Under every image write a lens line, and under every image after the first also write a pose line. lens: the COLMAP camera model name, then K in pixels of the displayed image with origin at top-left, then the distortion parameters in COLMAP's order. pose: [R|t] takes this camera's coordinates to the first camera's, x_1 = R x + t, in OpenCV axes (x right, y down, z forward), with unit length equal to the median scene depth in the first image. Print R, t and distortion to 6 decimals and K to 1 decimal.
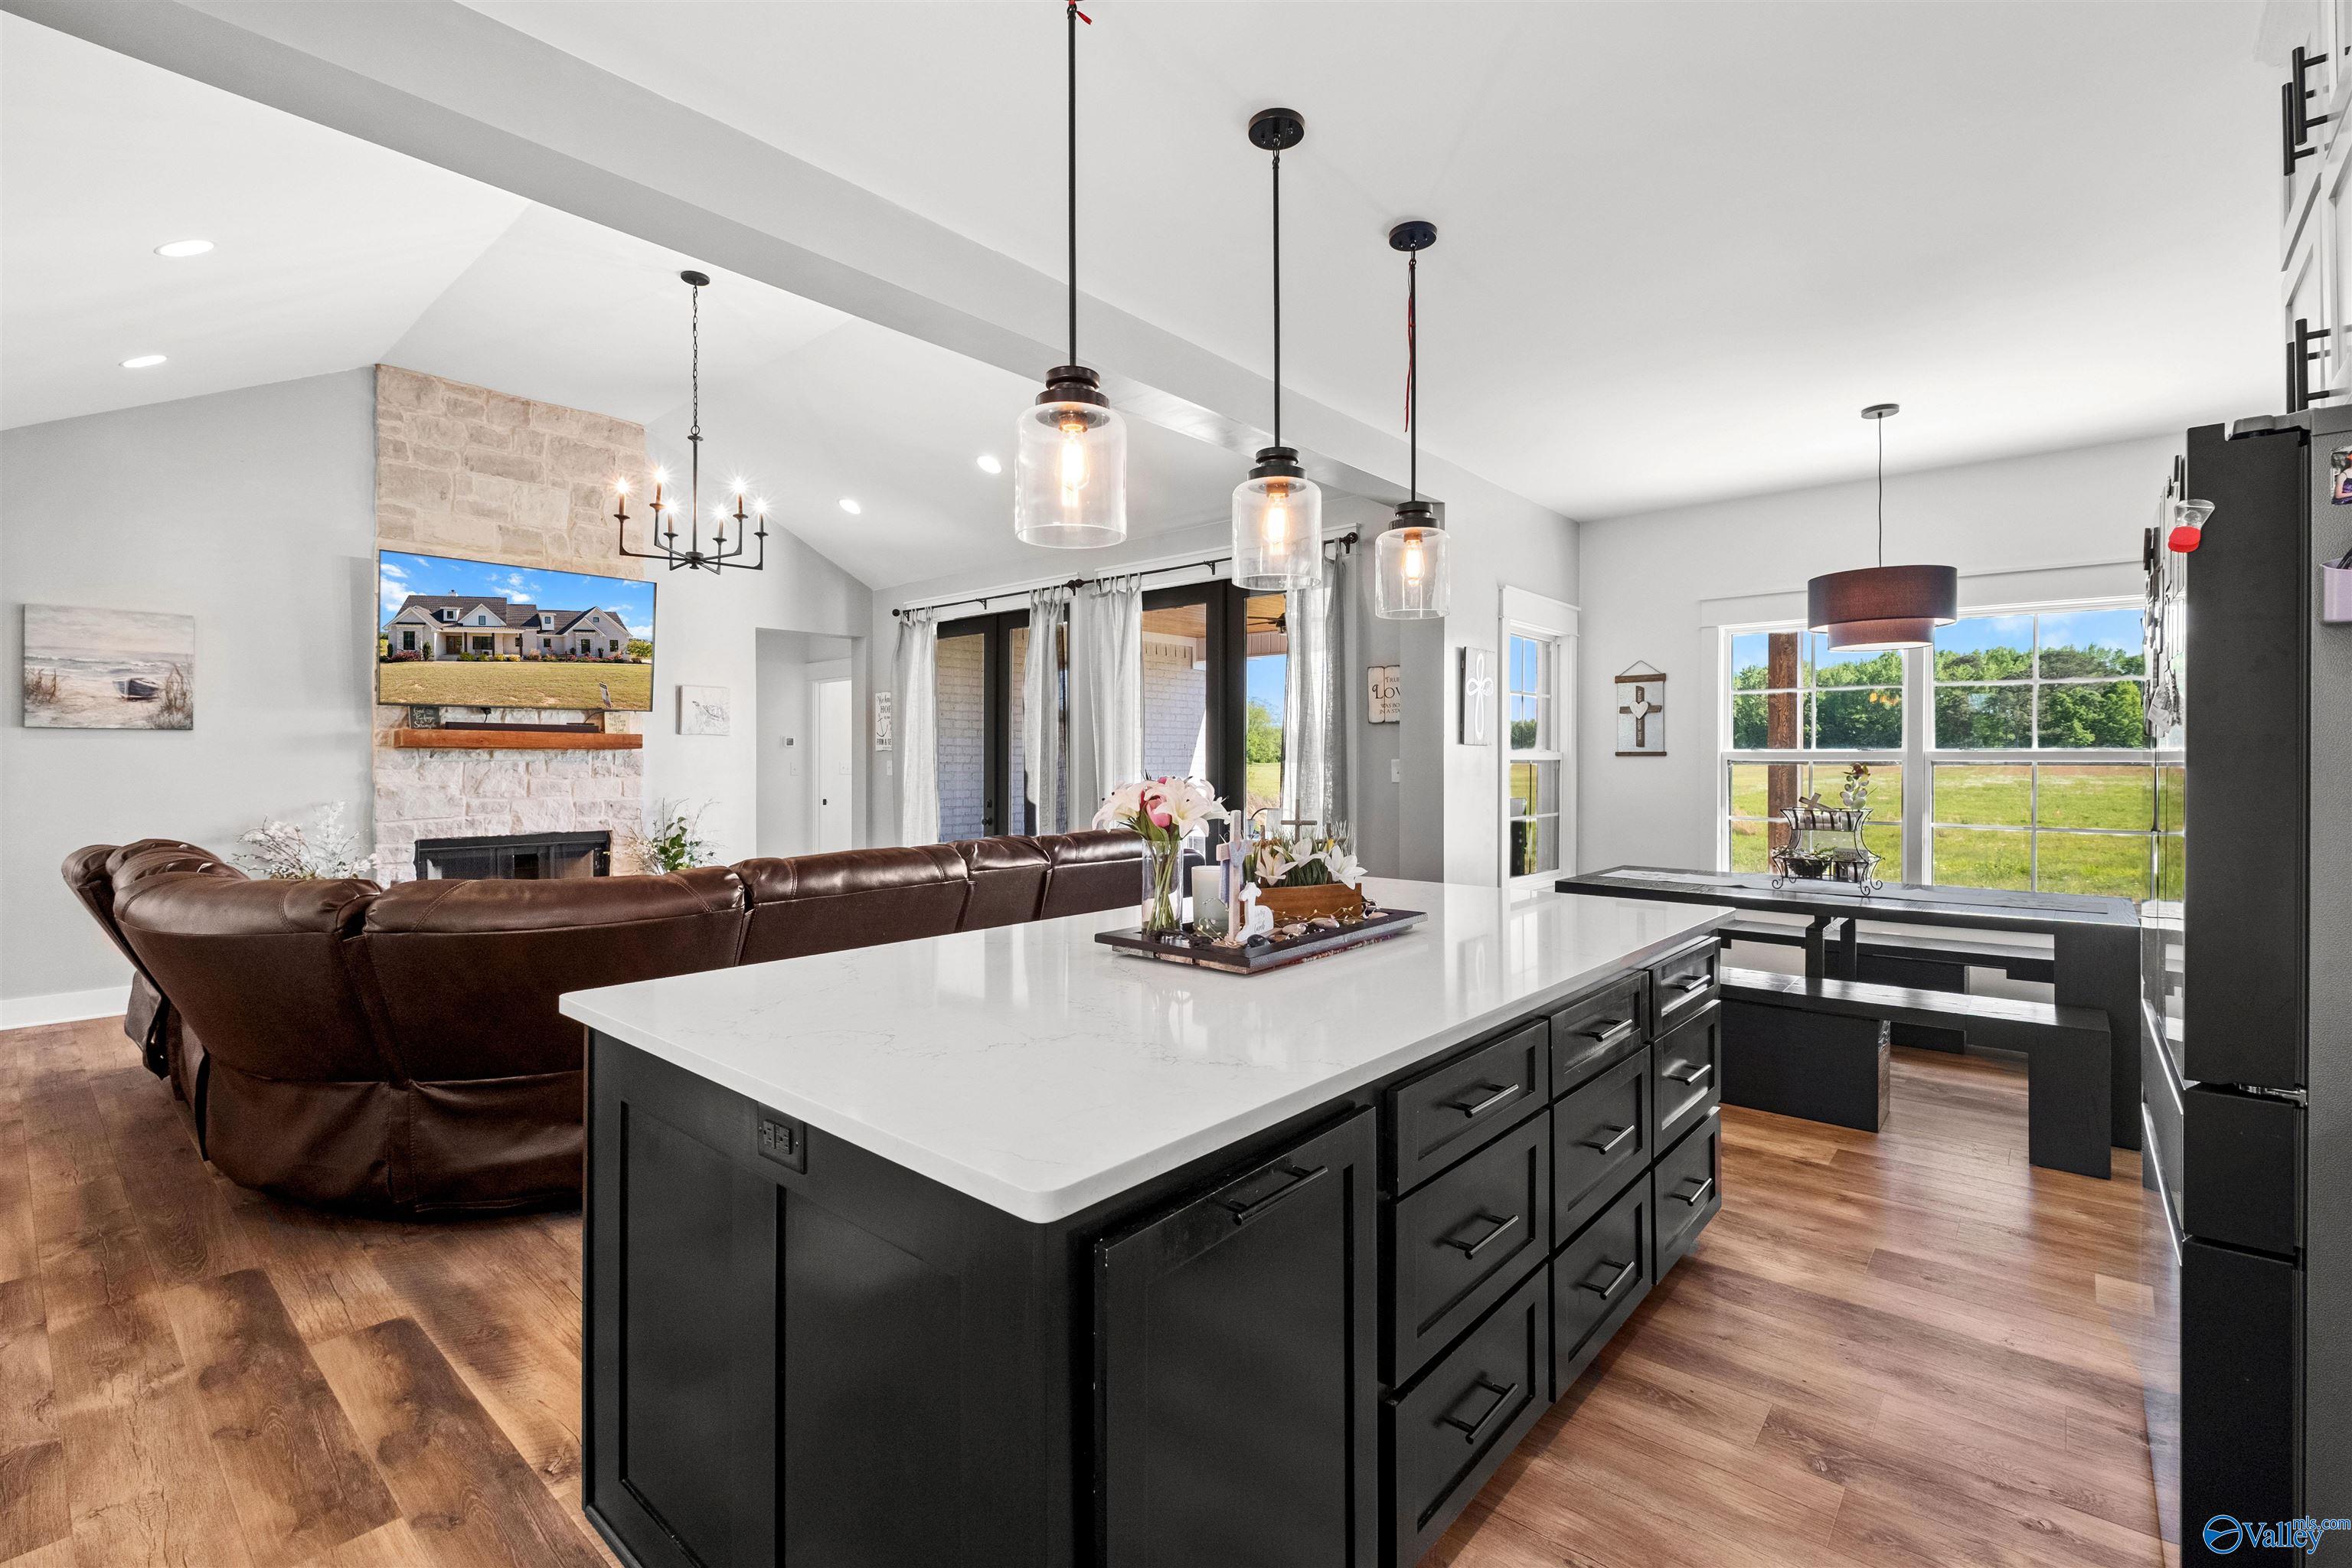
lens RADIAL K [[1036.1, 0, 1201.3], [0, 1036.1, 765.1], [0, 0, 1]] dist [0.006944, -0.005055]
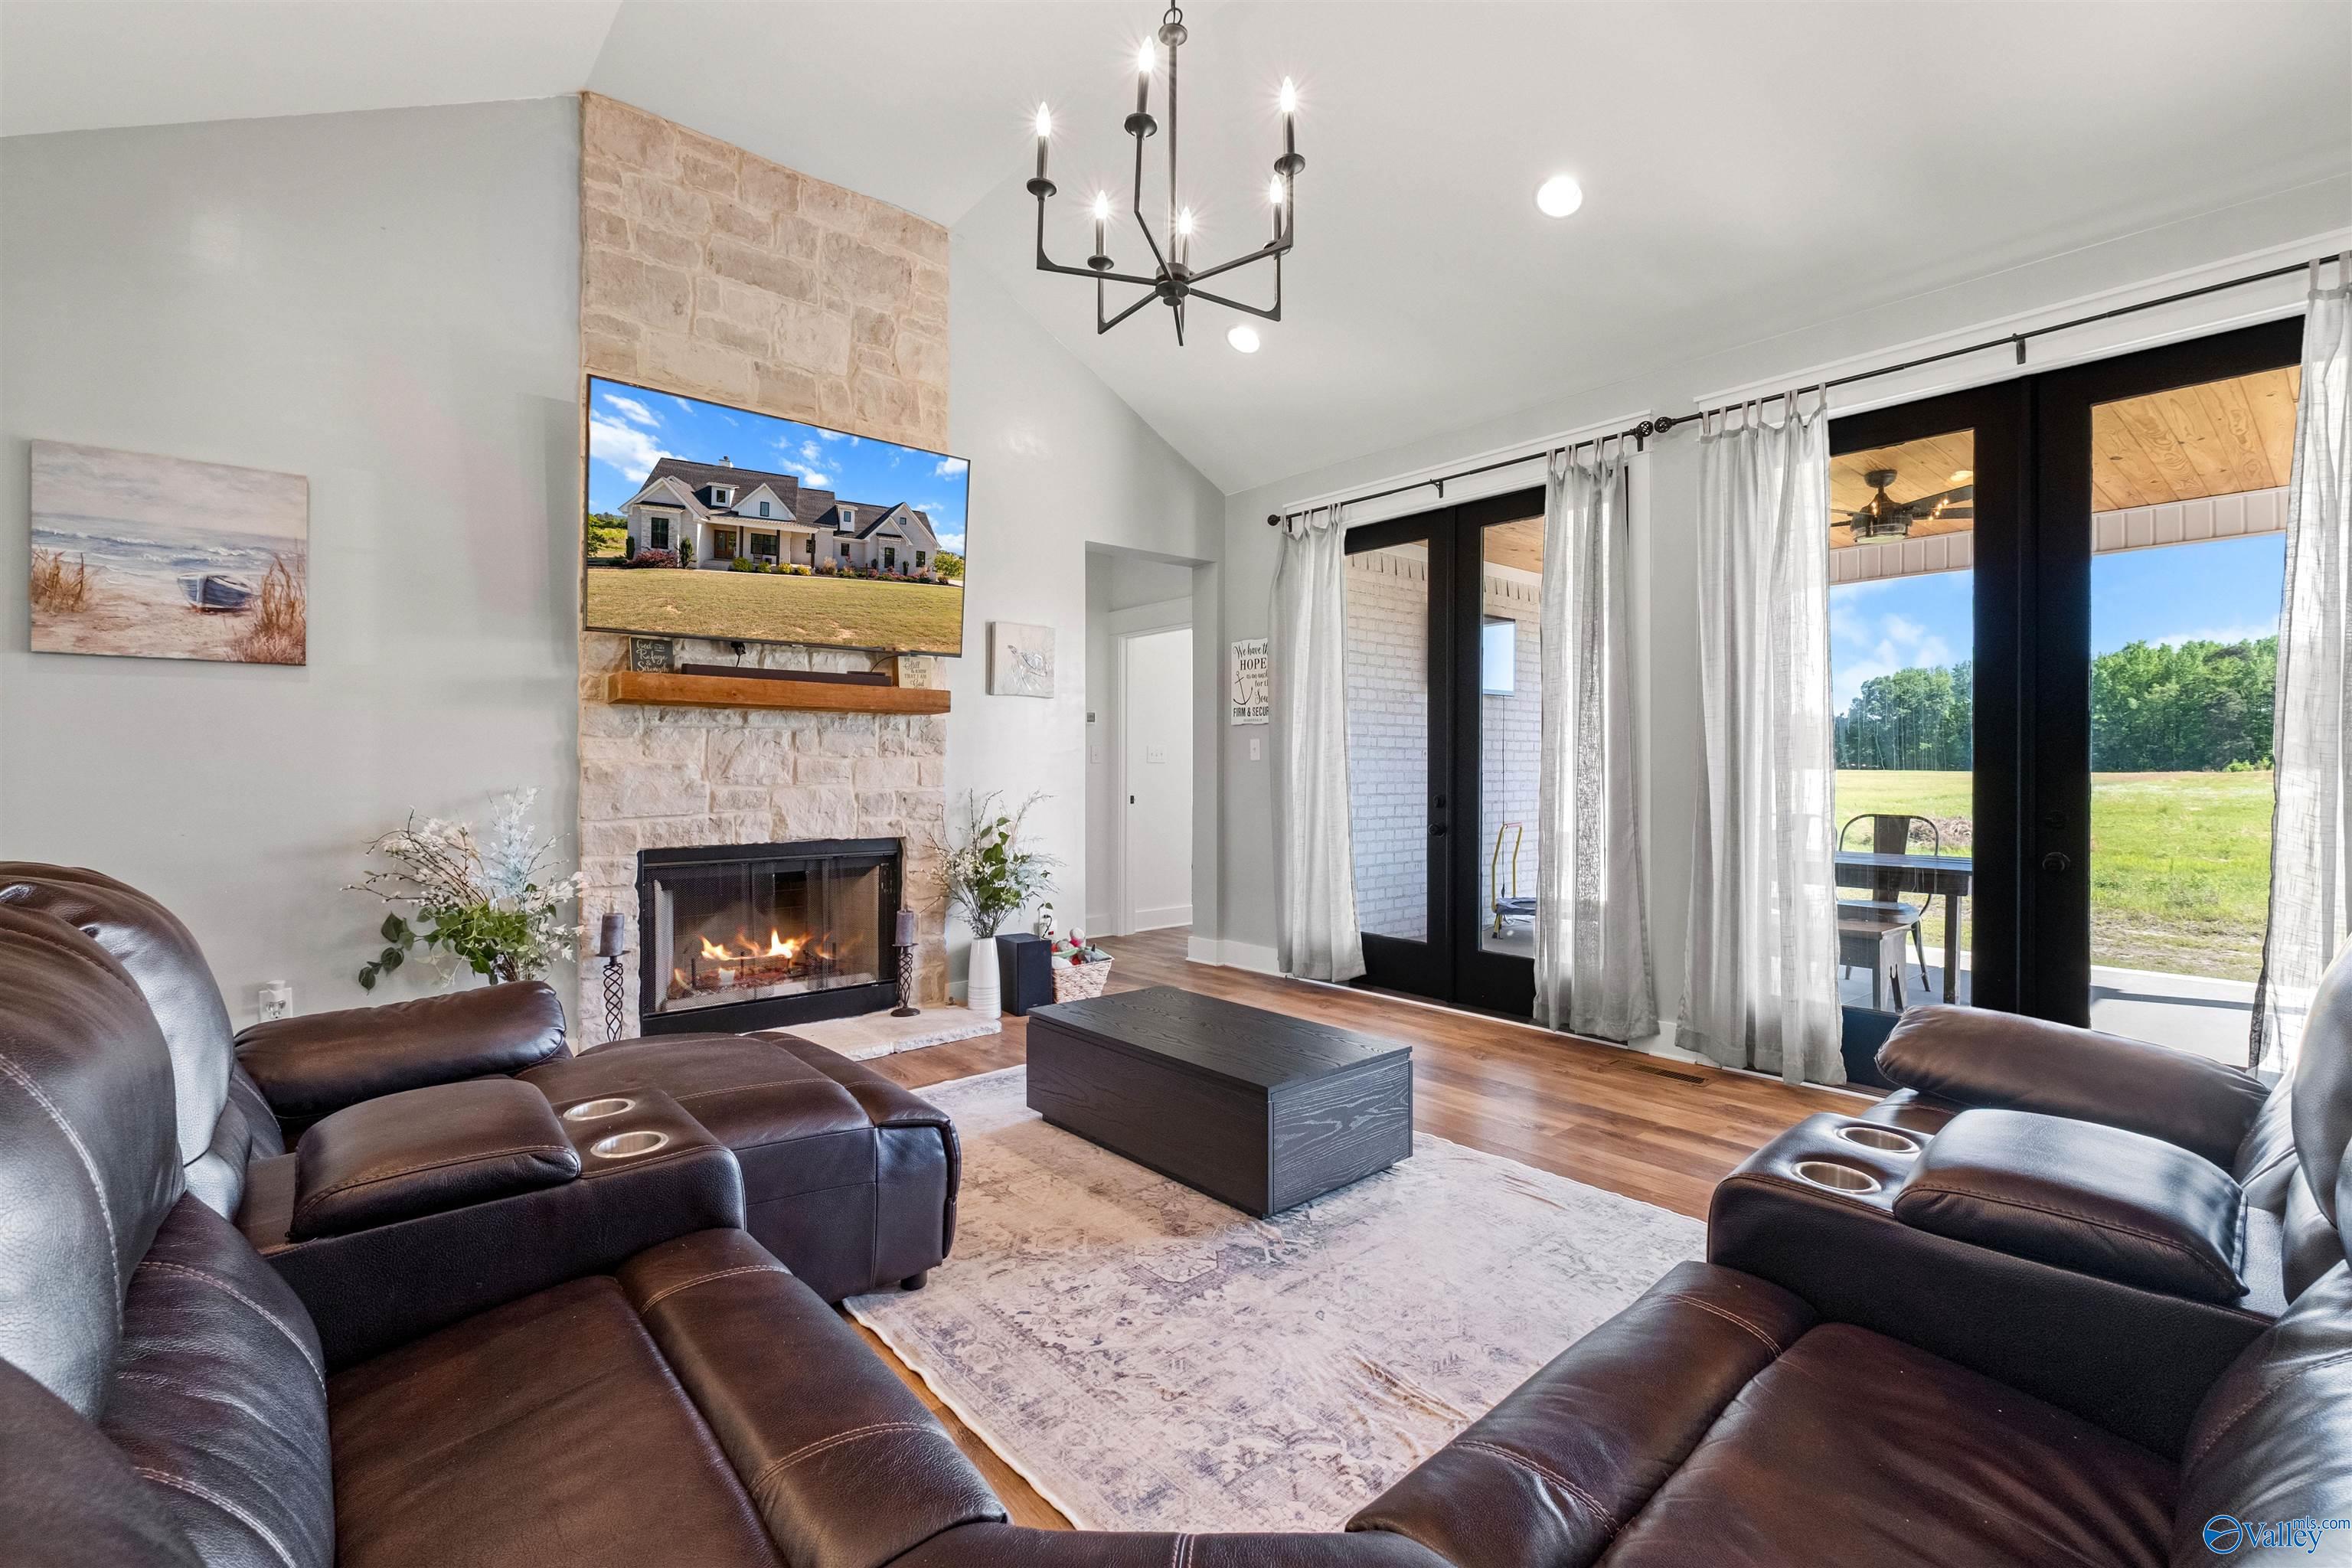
lens RADIAL K [[1036.1, 0, 1188.8], [0, 1036.1, 773.0], [0, 0, 1]] dist [0.006944, -0.005055]
pose [[0.989477, 0.002748, -0.144667, -0.324296], [-0.002367, 0.999993, 0.002810, 0.022062], [0.144674, -0.002438, 0.989476, 0.410901]]
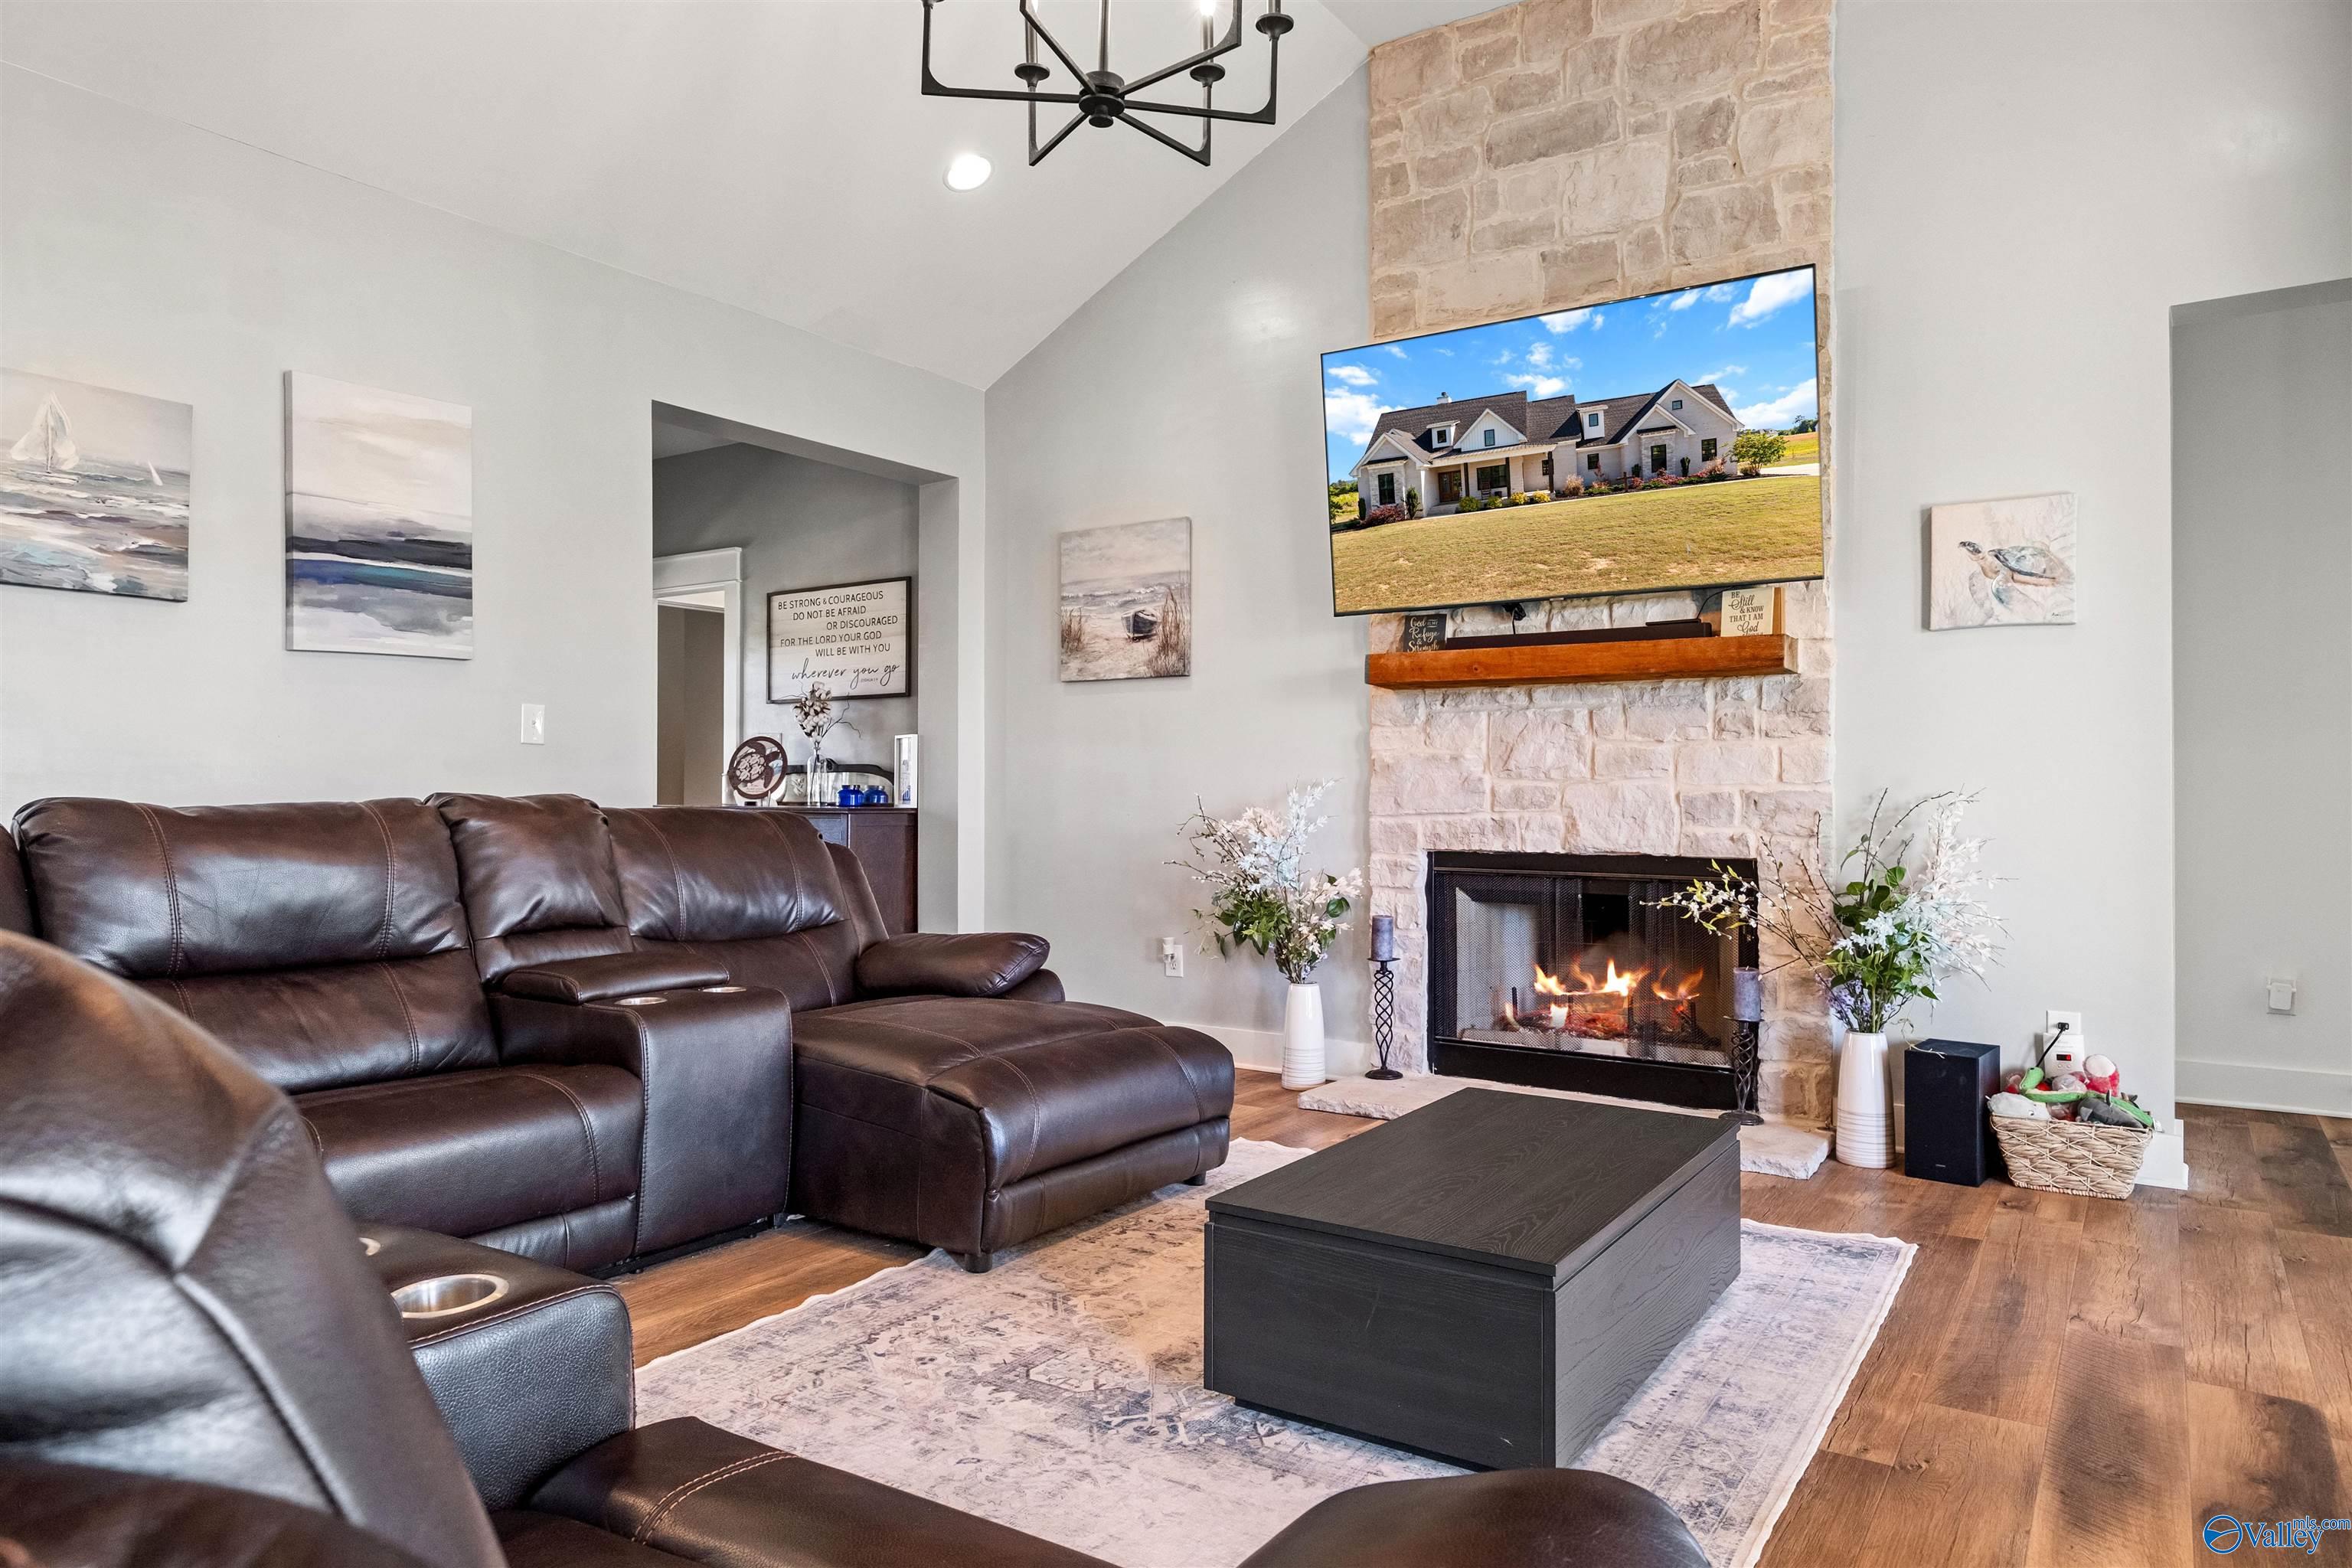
lens RADIAL K [[1448.3, 0, 1188.9], [0, 1448.3, 781.5], [0, 0, 1]] dist [0.004541, 0.002247]
pose [[0.118675, -0.006707, -0.992911, 0.019256], [-0.006645, 0.999949, -0.007549, 0.040222], [0.992911, 0.007494, 0.118624, 0.761012]]
